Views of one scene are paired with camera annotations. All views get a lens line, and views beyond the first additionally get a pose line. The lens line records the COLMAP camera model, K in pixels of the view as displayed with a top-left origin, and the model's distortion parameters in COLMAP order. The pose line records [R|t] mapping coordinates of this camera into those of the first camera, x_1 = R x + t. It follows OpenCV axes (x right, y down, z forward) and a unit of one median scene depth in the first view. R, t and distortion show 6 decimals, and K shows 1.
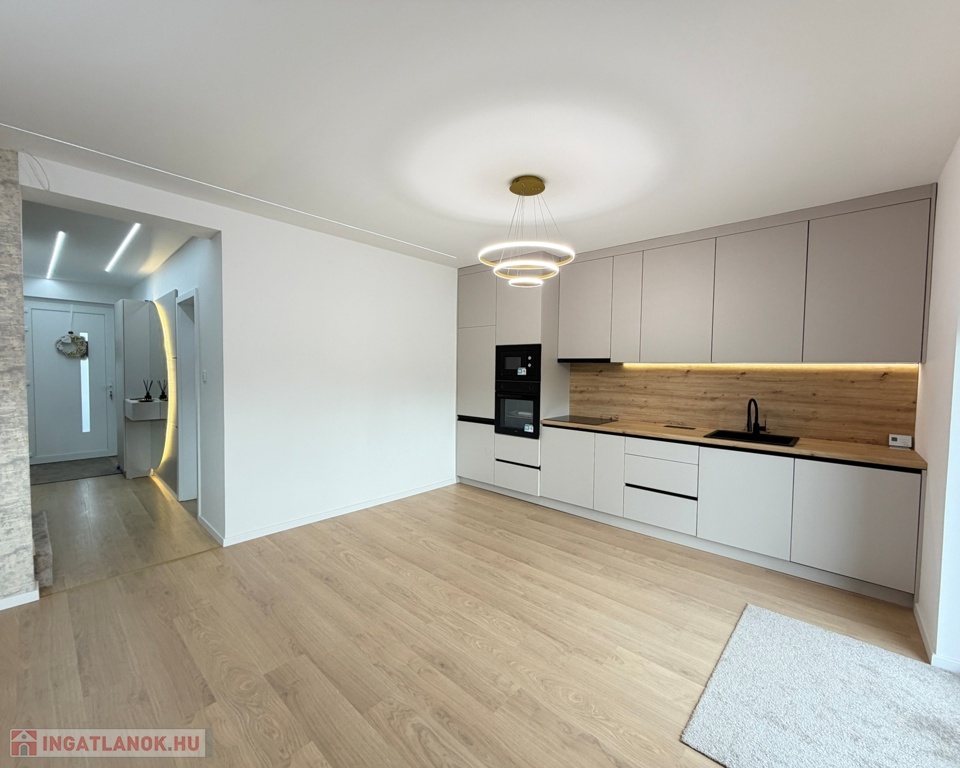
lens RADIAL K [[406.1, 0, 478.7], [0, 406.1, 385.9], [0, 0, 1]] dist [-0.002217, 0.000016]
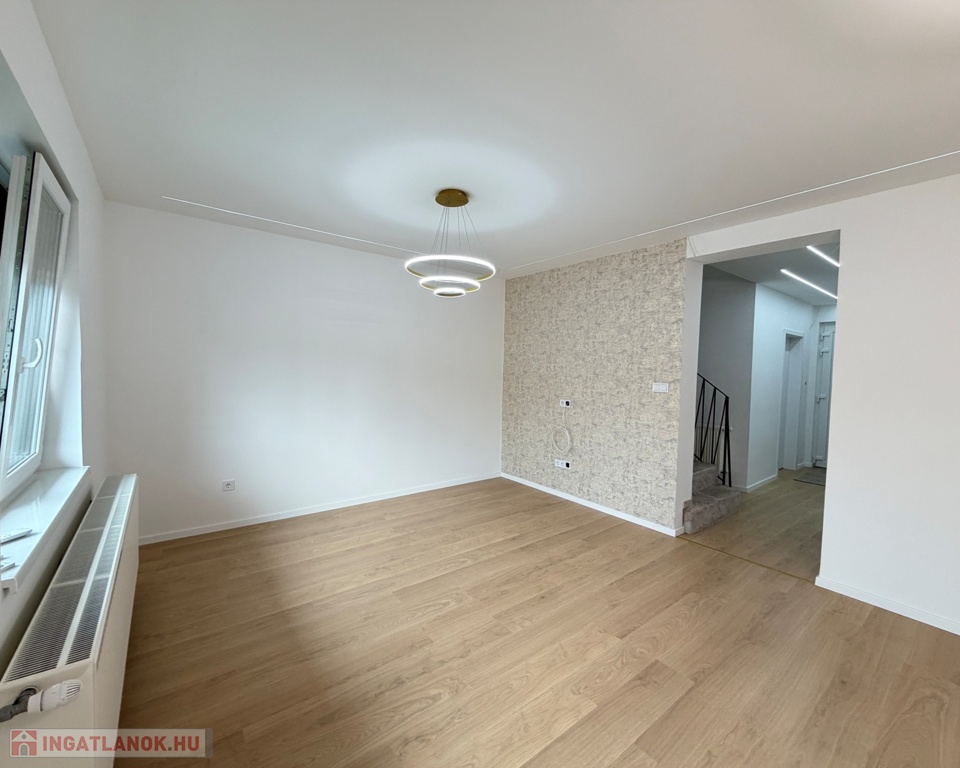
lens RADIAL K [[406.1, 0, 478.1], [0, 406.1, 384.4], [0, 0, 1]] dist [-0.002217, 0.000016]
pose [[-0.176377, 0.023117, -0.984051, 0.304509], [-0.072649, 0.996692, 0.036435, -0.016836], [0.981638, 0.077917, -0.174115, 0.324571]]
